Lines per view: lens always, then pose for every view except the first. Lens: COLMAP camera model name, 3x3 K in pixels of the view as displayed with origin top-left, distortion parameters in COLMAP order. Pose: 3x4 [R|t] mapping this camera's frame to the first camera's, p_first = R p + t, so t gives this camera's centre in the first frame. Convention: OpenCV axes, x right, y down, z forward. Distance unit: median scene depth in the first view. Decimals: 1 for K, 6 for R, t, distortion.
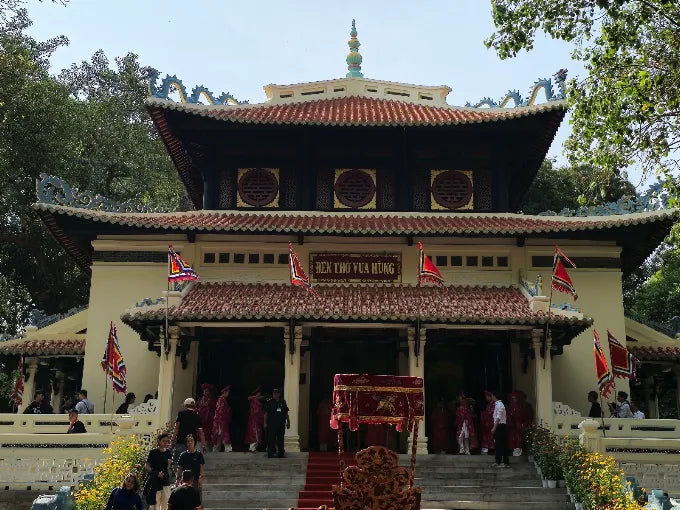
lens RADIAL K [[1070.0, 0, 327.6], [0, 1070.0, 230.2], [0, 0, 1]] dist [0.074108, -0.192415]
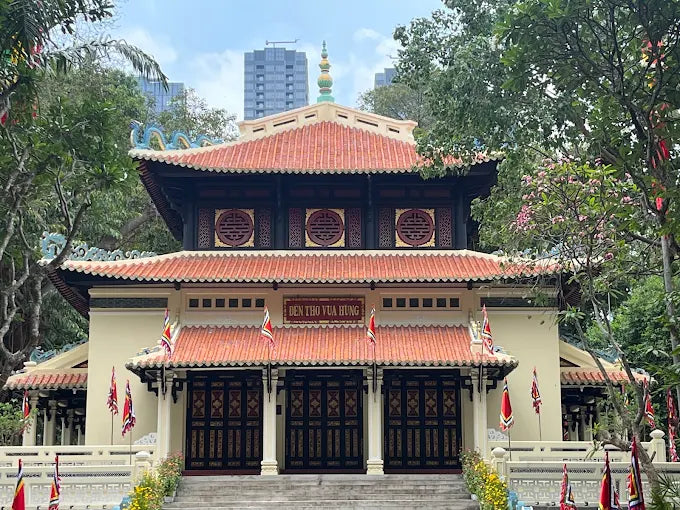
lens RADIAL K [[1564.2, 0, 340.0], [0, 1564.2, 255.0], [0, 0, 1]] dist [-0.011889, 0.012399]
pose [[0.999759, -0.015192, 0.015822, 0.021233], [0.013854, 0.996576, 0.081514, -0.189904], [-0.017006, -0.081275, 0.996547, -0.767038]]
